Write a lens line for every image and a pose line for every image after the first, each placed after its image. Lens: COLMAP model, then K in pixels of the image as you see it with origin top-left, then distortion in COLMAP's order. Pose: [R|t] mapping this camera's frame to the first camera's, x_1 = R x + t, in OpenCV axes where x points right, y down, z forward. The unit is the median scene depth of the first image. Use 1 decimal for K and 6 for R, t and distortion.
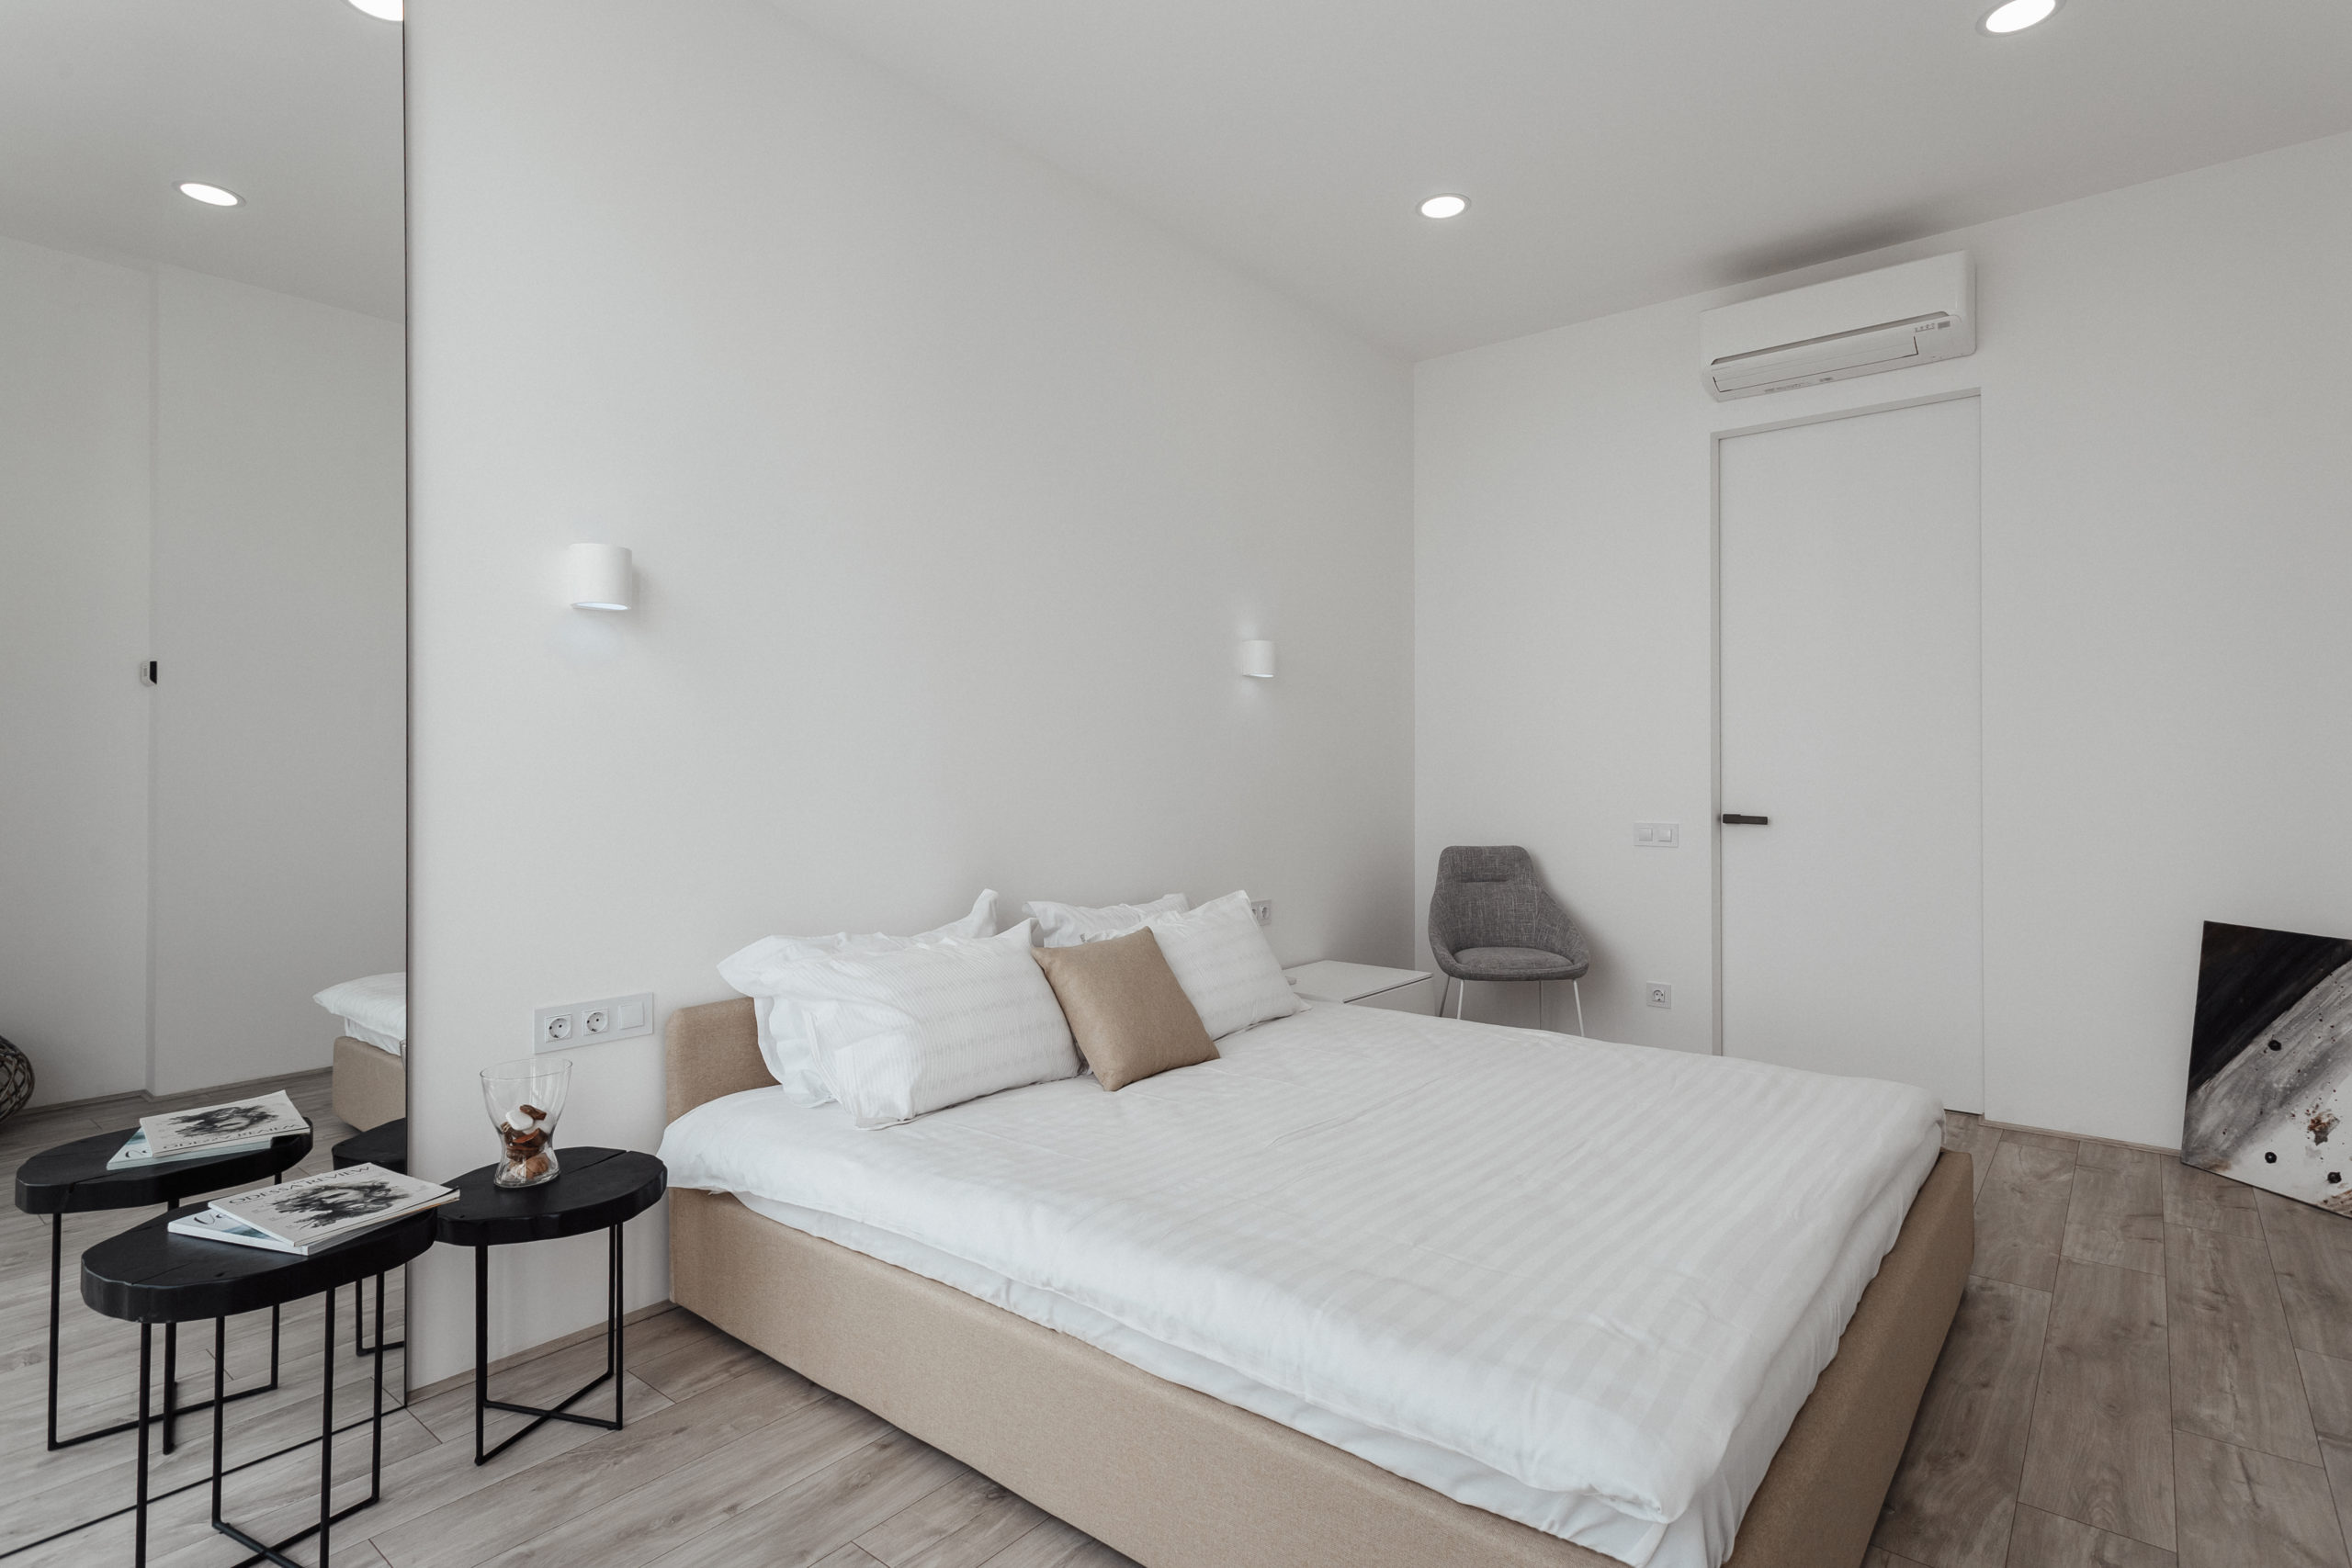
lens RADIAL K [[1214.4, 0, 1171.7], [0, 1214.4, 725.7], [0, 0, 1]] dist [0.012533, 0.000476]
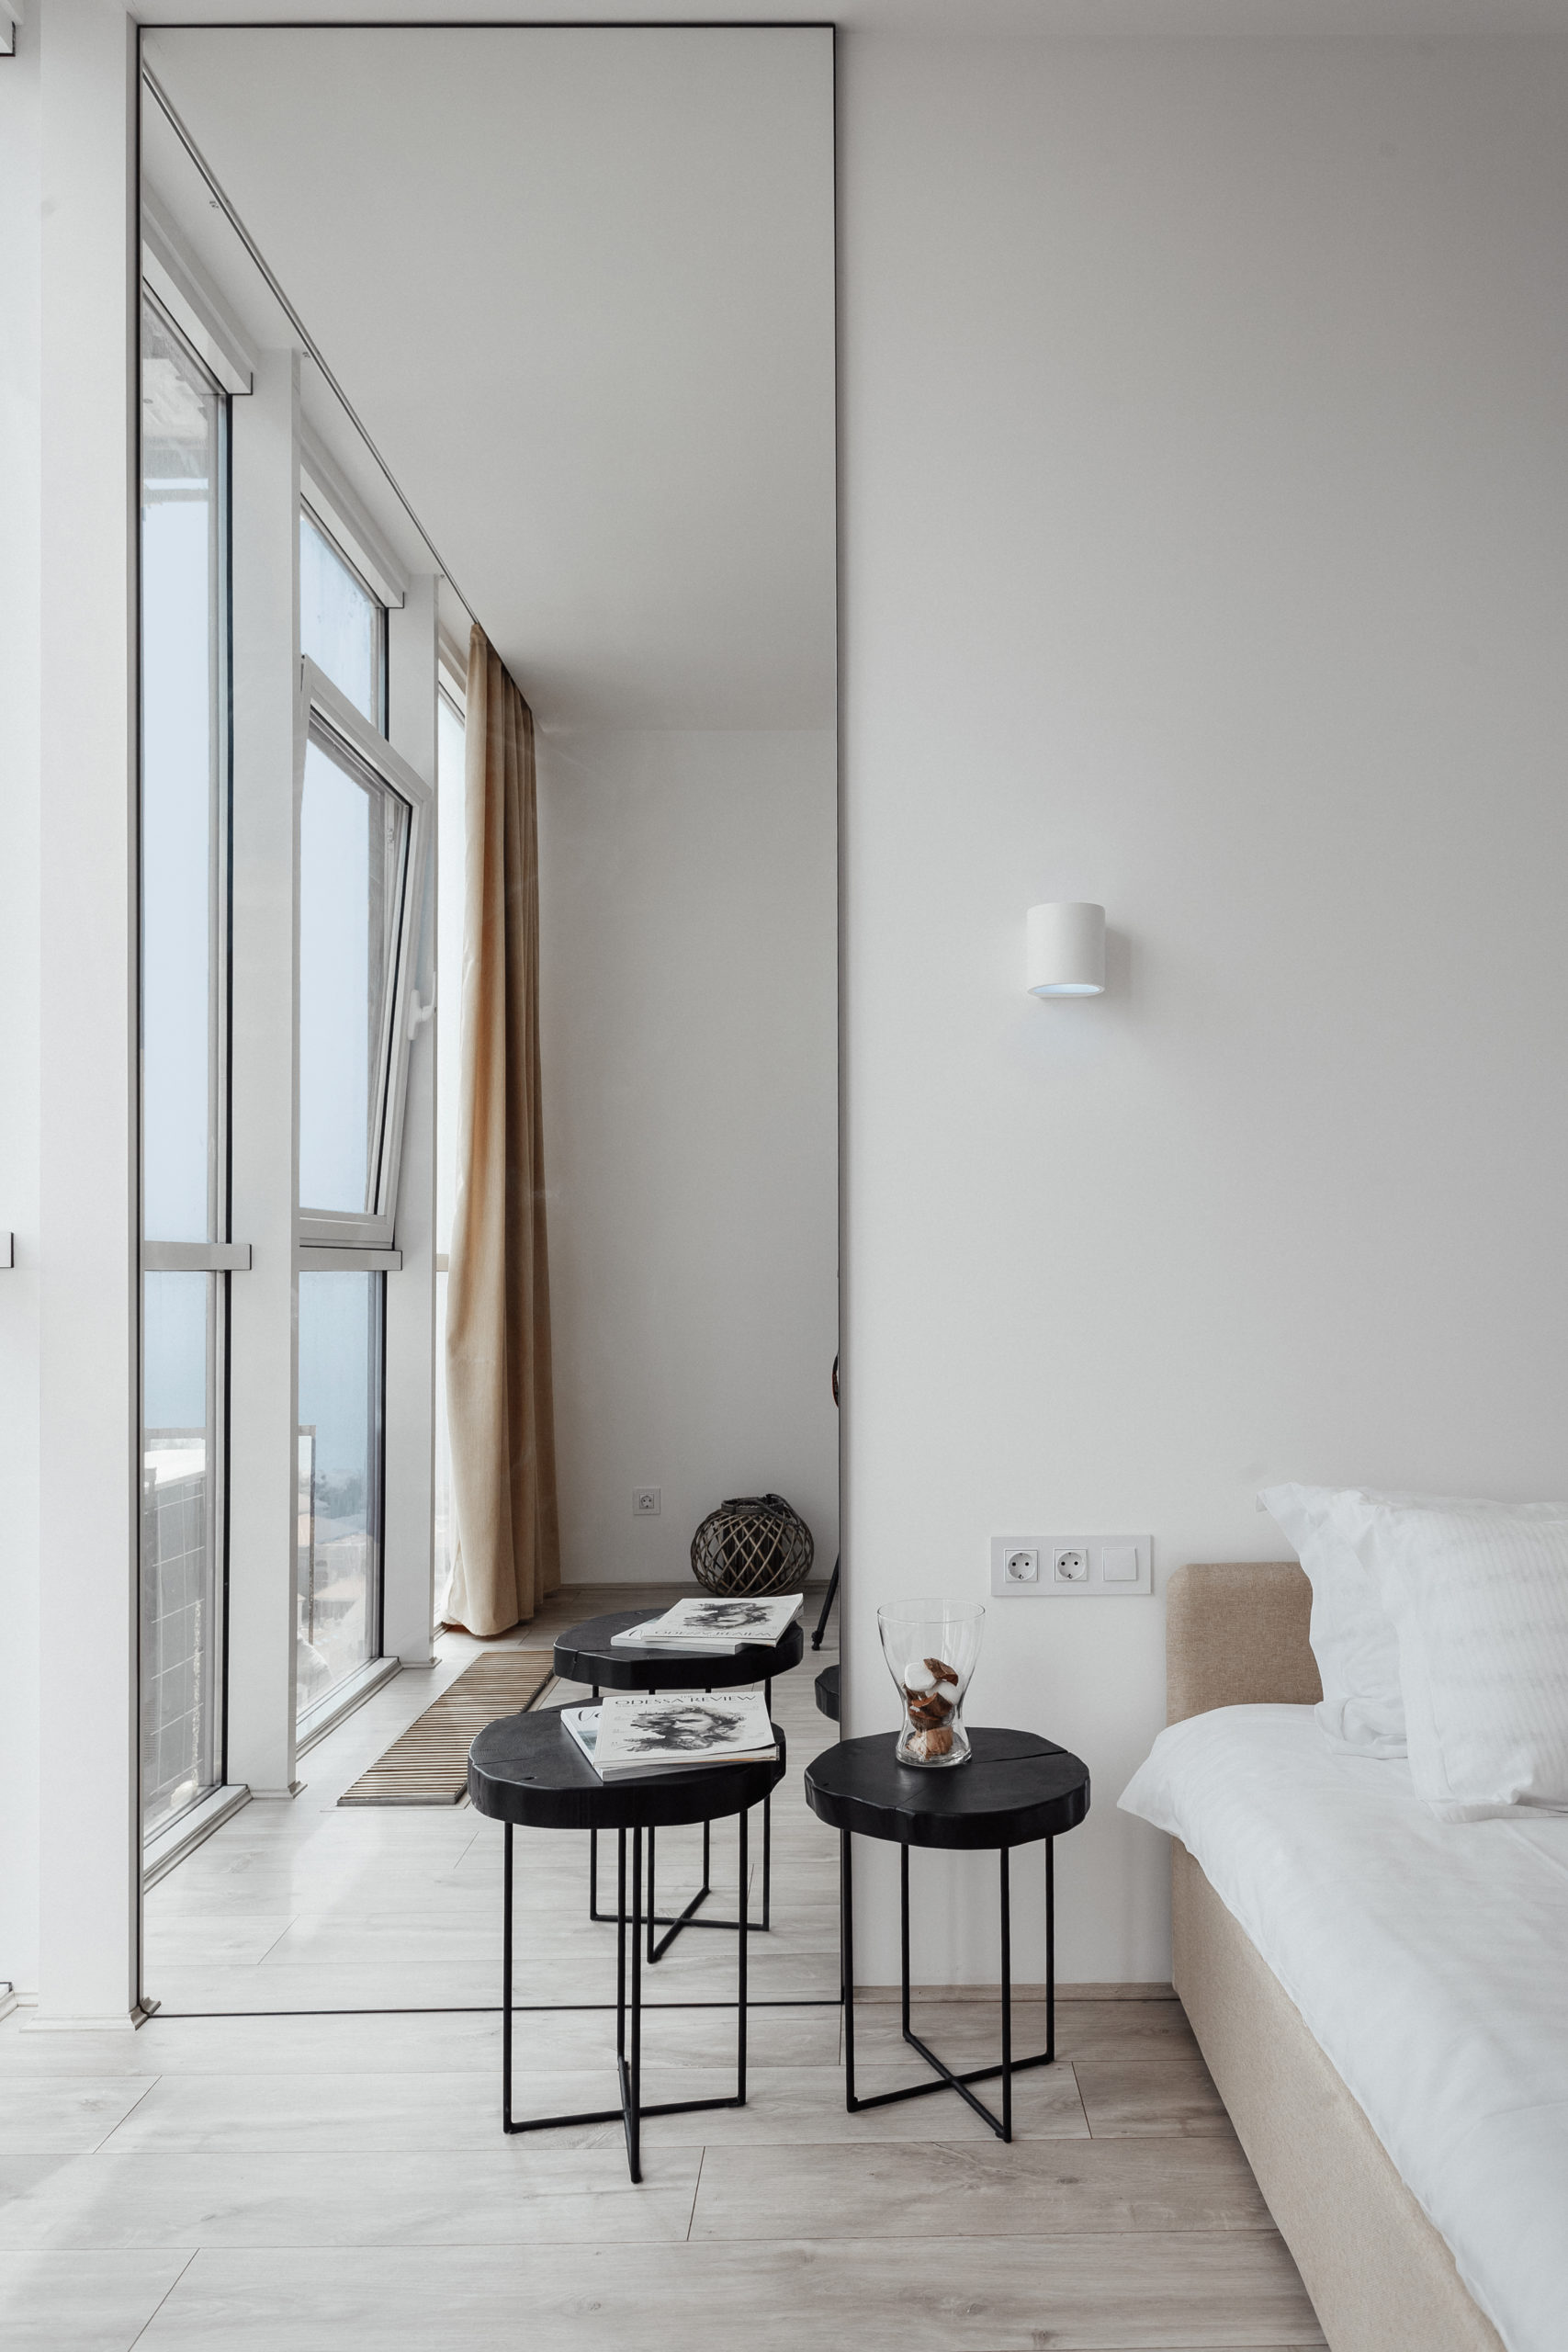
lens RADIAL K [[1613.5, 0, 786.7], [0, 1613.5, 1222.7], [0, 0, 1]] dist [0.006490, 0.001727]
pose [[0.634910, -0.027909, -0.772081, 0.199707], [0.039214, 0.999223, -0.003873, 0.044553], [0.771590, -0.027817, 0.635512, 0.319890]]
